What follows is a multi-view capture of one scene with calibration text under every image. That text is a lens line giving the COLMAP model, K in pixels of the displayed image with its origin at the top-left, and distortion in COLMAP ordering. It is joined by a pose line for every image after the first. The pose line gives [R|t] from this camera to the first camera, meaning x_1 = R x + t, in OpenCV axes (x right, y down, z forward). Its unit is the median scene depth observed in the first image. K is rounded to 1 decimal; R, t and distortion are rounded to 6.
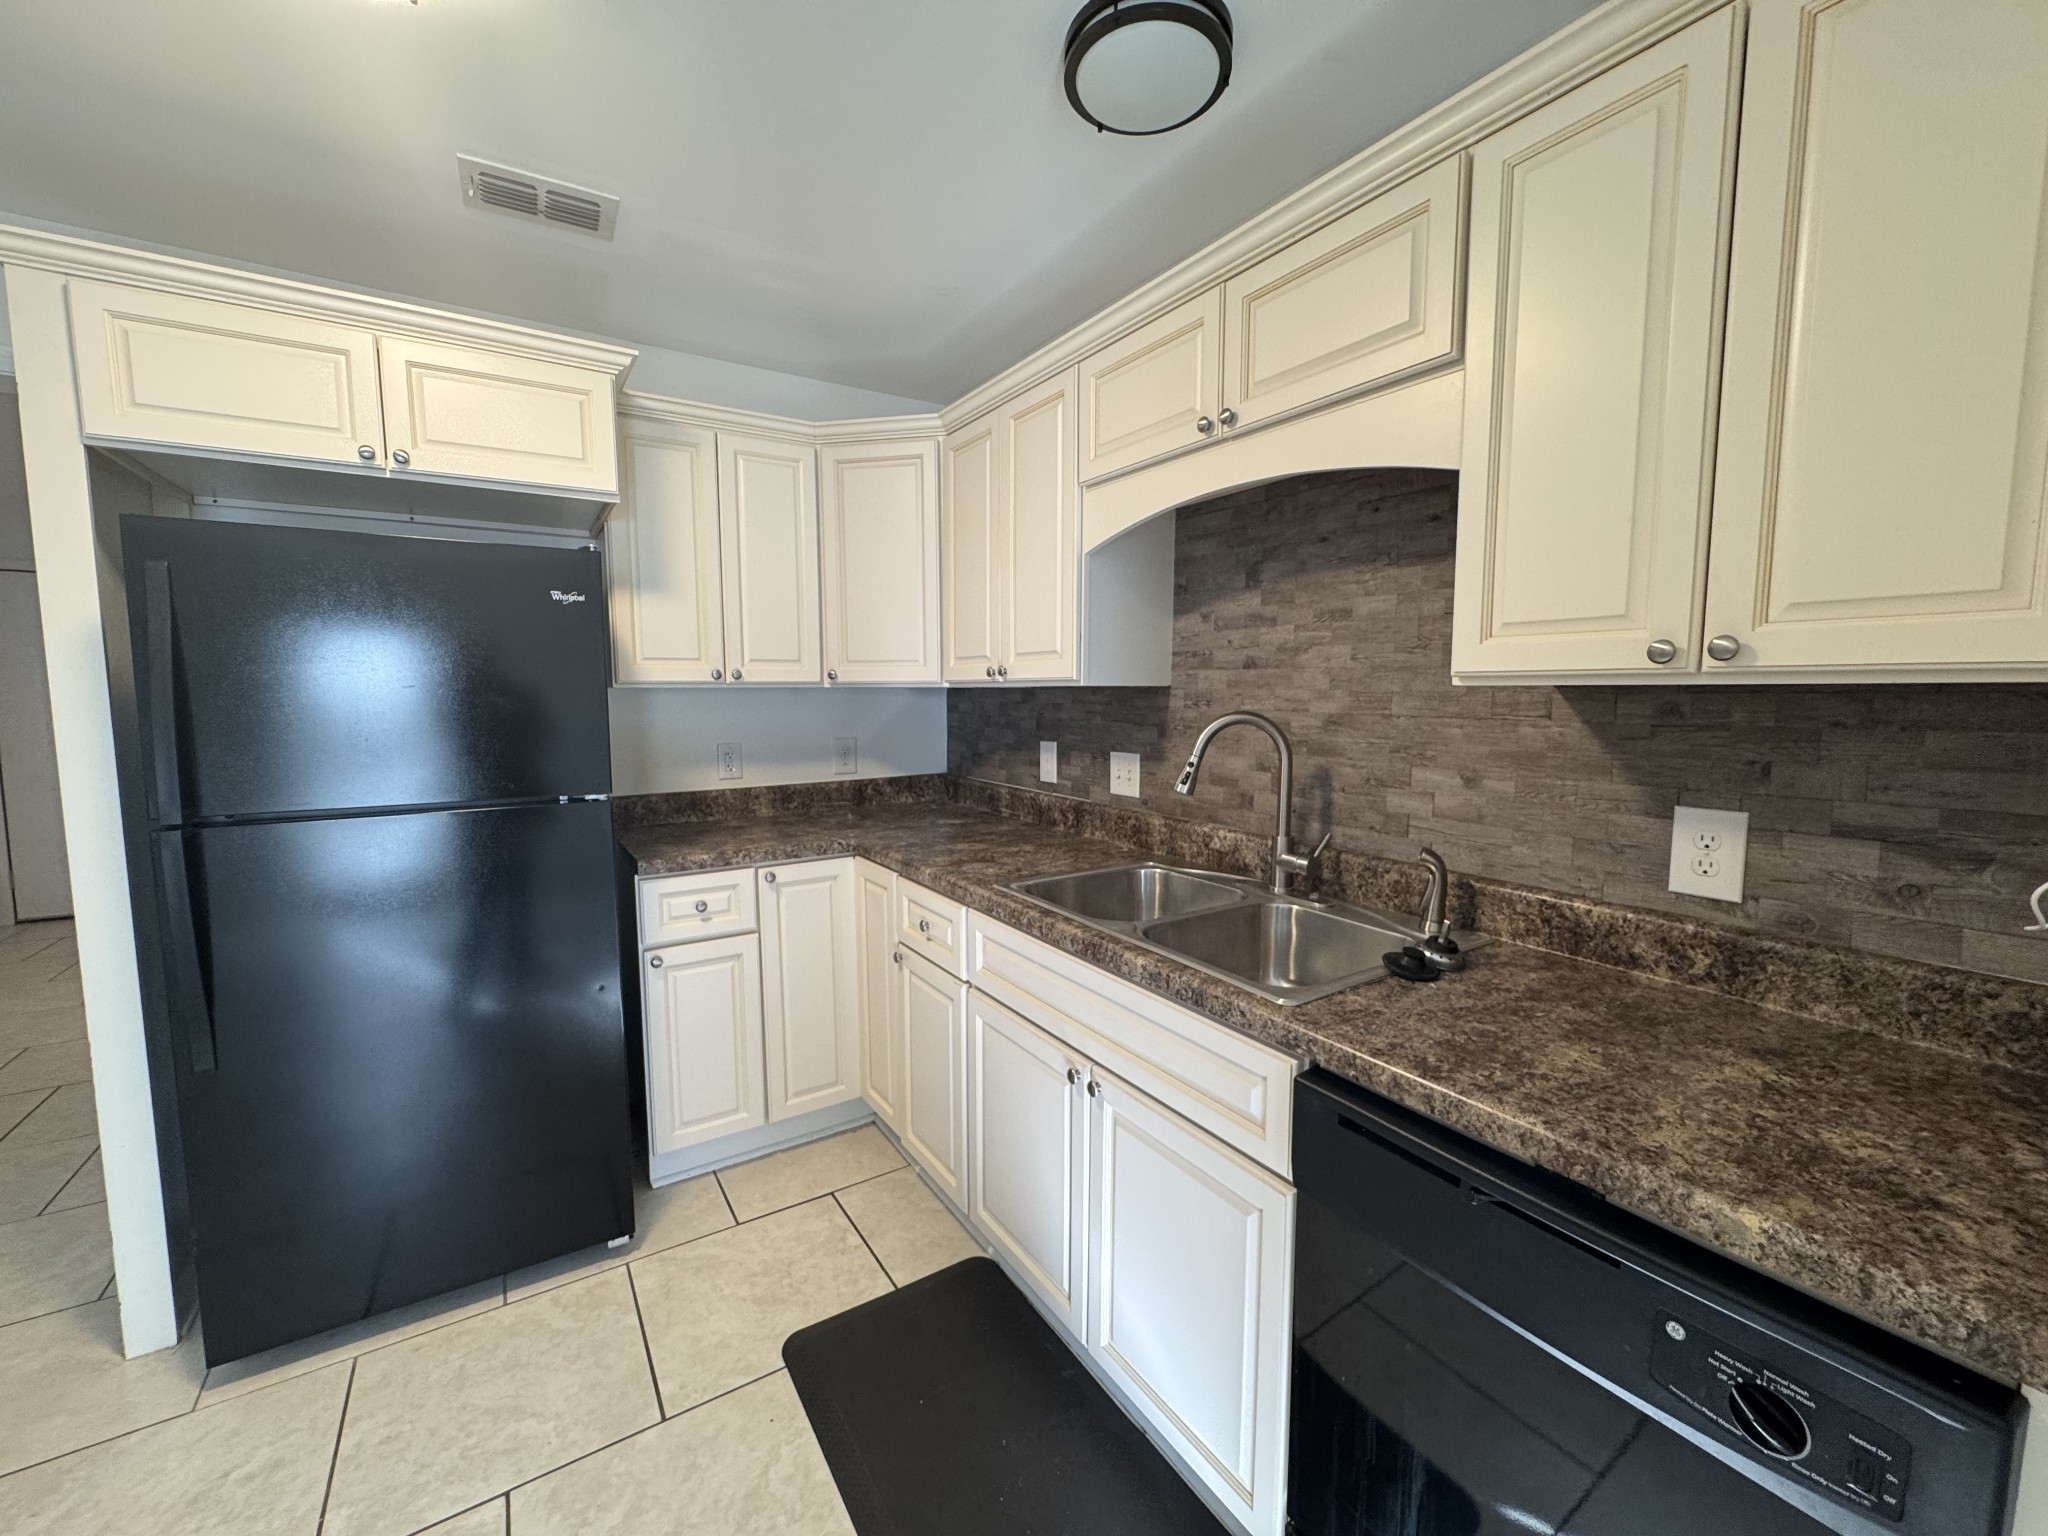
lens RADIAL K [[808.4, 0, 1022.4], [0, 808.4, 763.5], [0, 0, 1]] dist [-0.001260, 0.000919]
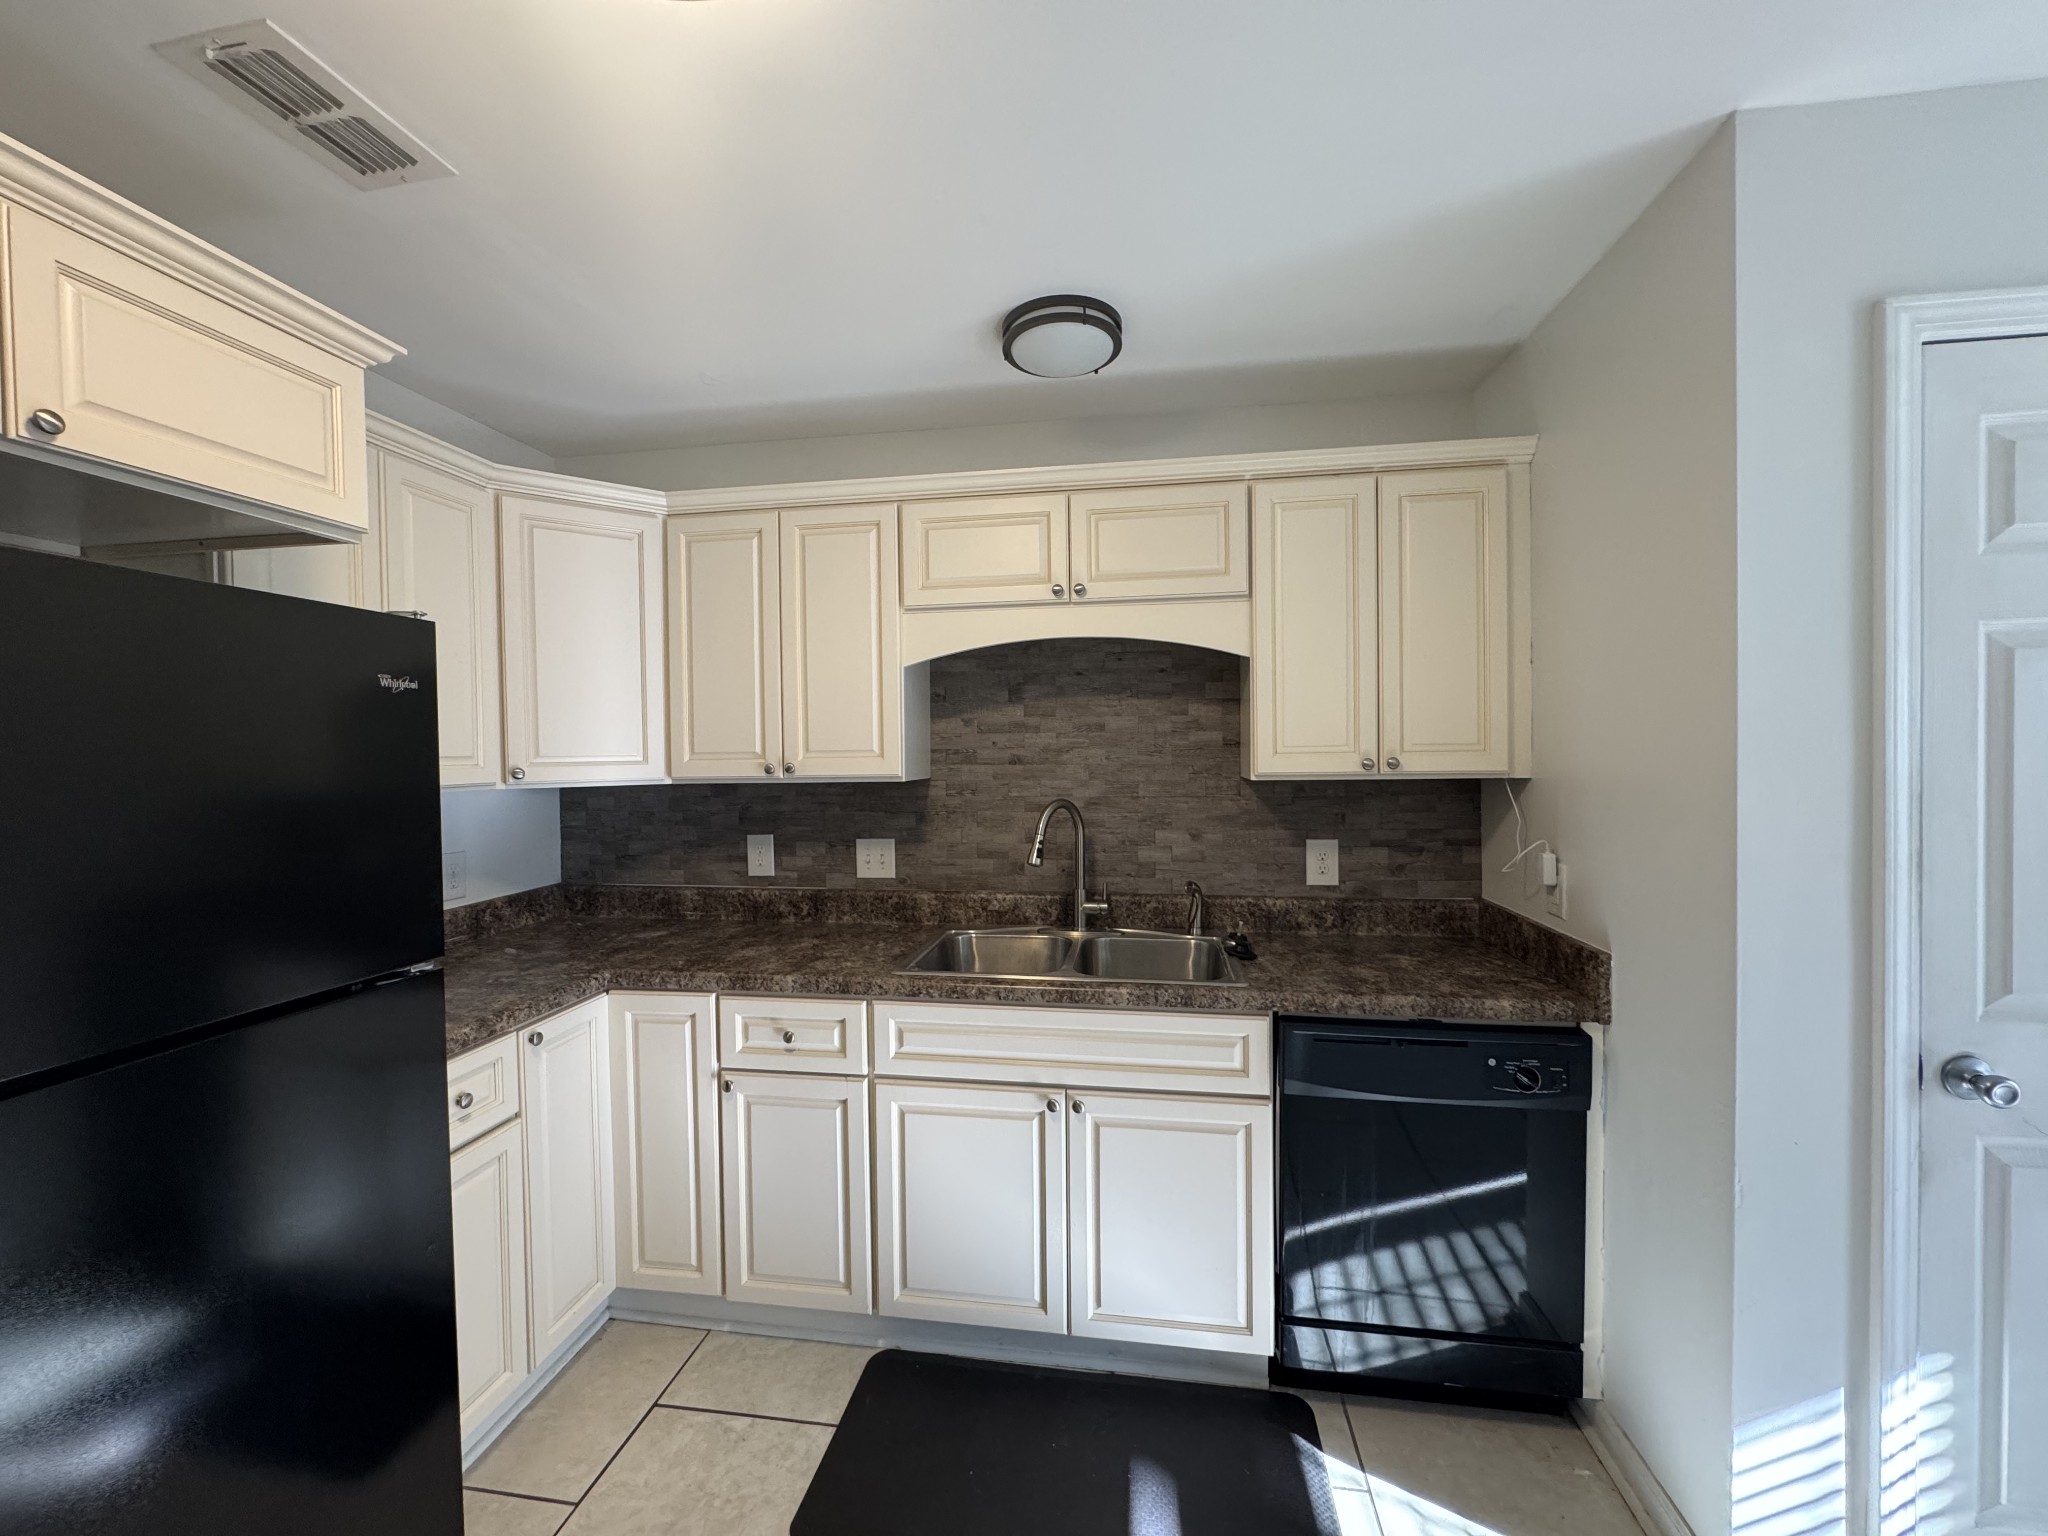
lens RADIAL K [[808.4, 0, 1014.4], [0, 808.4, 764.9], [0, 0, 1]] dist [-0.001260, 0.000919]
pose [[0.673102, -0.019022, 0.739305, -0.708697], [0.080525, 0.995611, -0.047697, -0.058269], [-0.735153, 0.091638, 0.671679, 0.145089]]
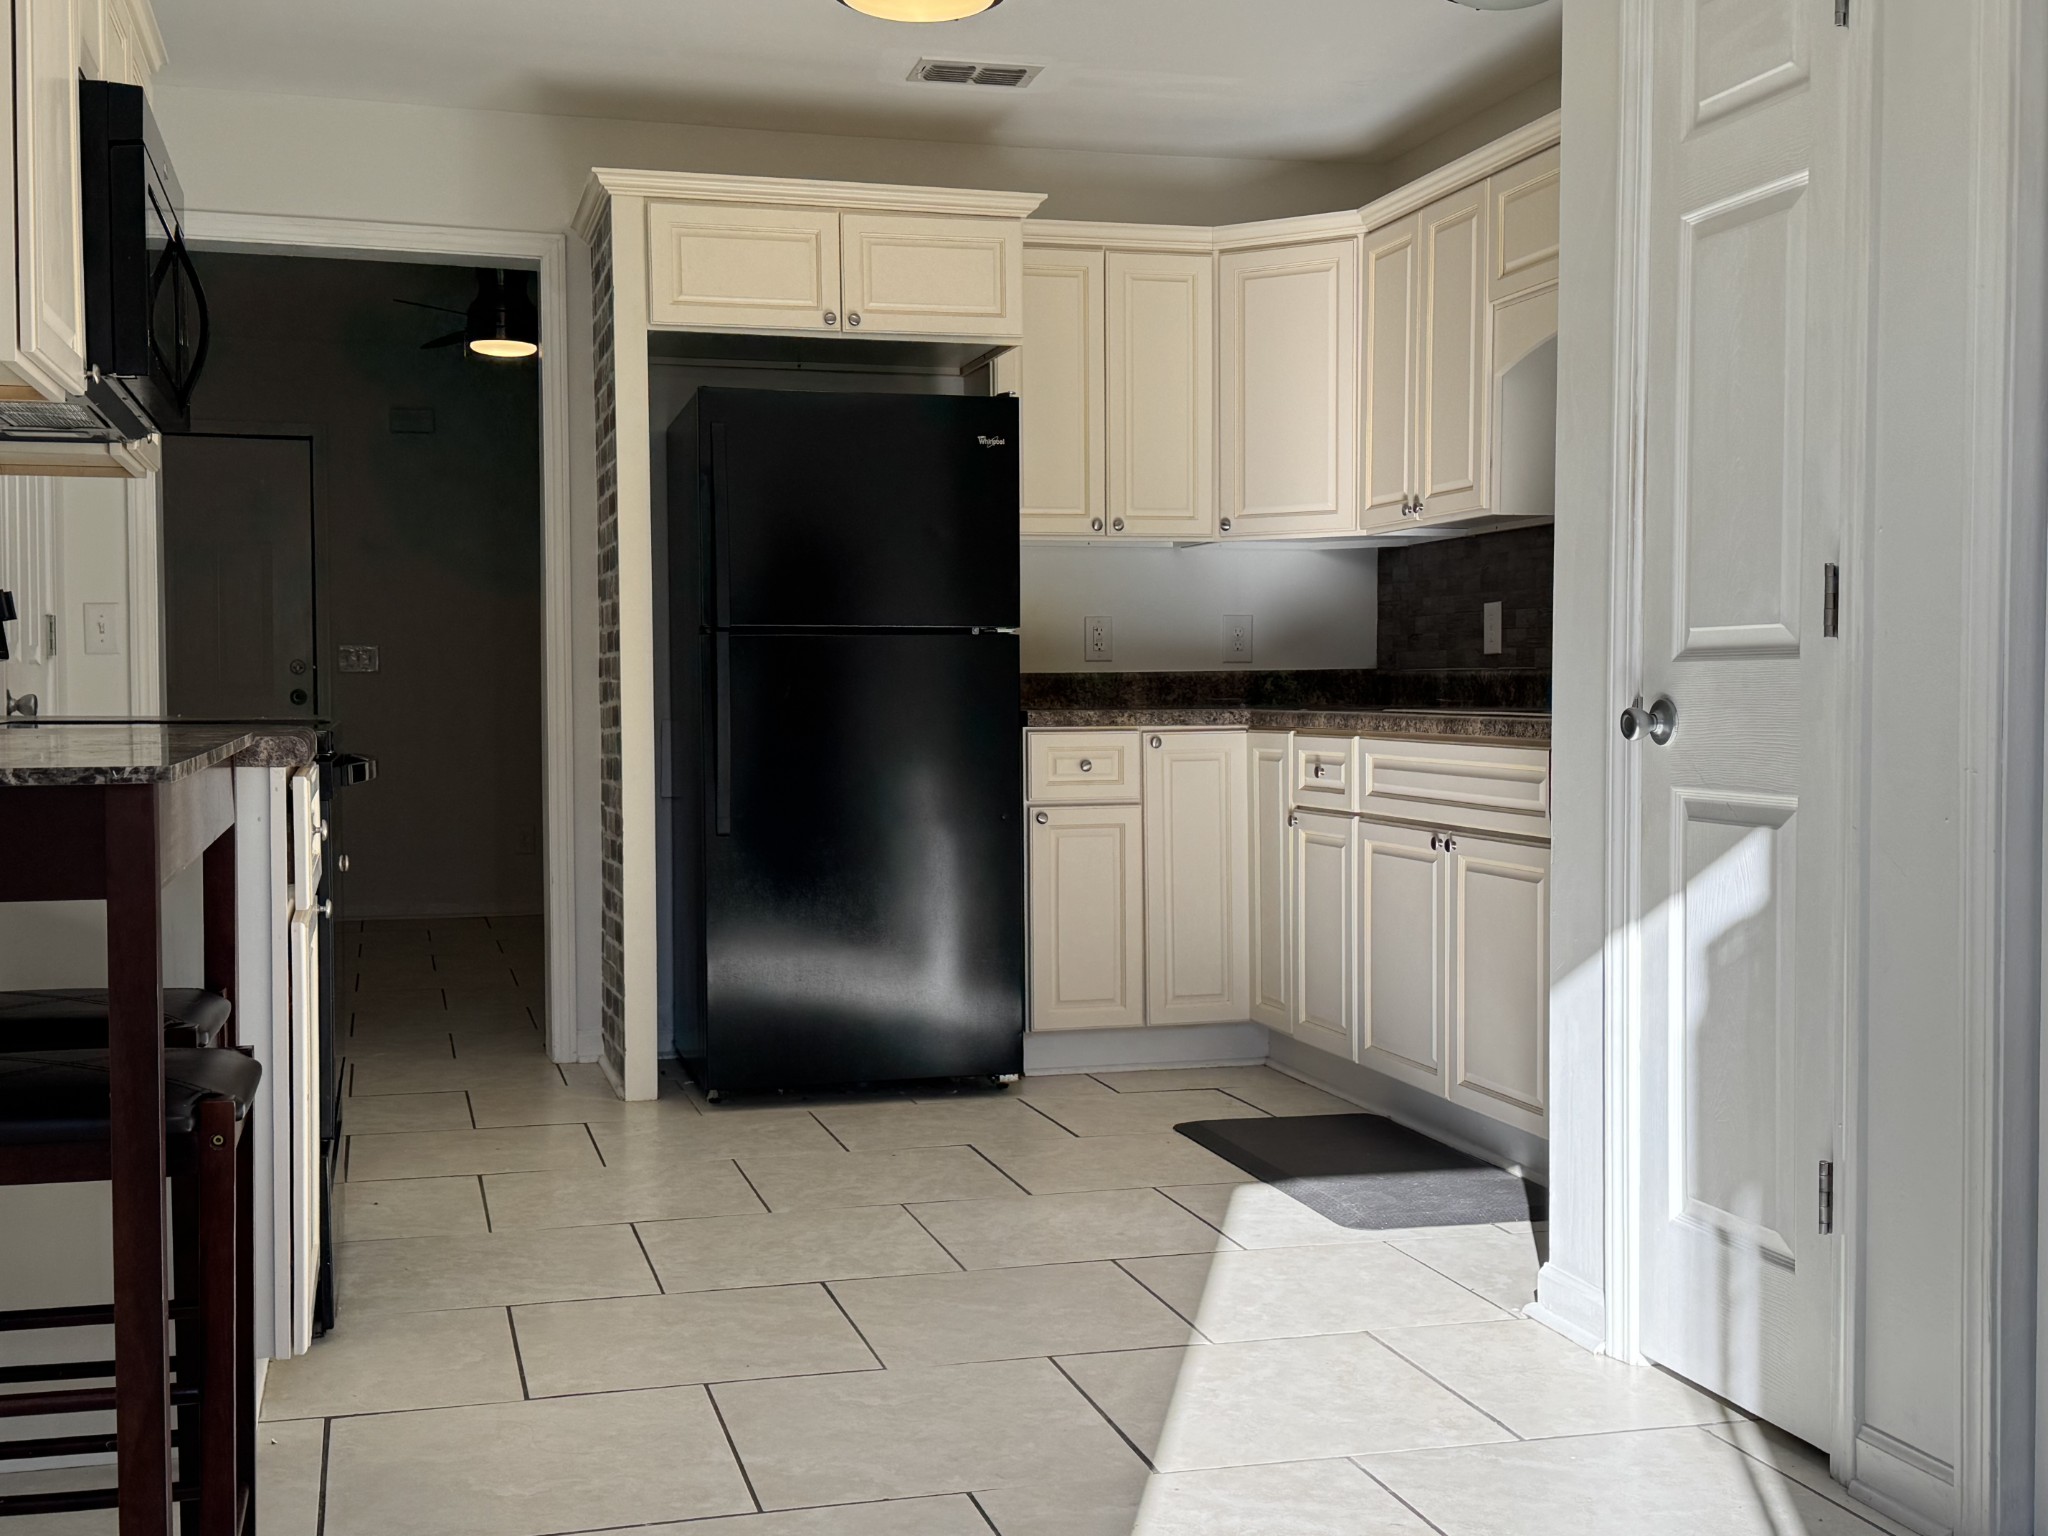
lens RADIAL K [[2295.0, 0, 1019.4], [0, 2295.0, 782.8], [0, 0, 1]] dist [0.021866, 0.000000]
pose [[0.954322, 0.008808, -0.298650, 0.382258], [-0.023232, 0.998727, -0.044779, 0.377367], [0.297875, 0.049672, 0.953312, -1.843314]]
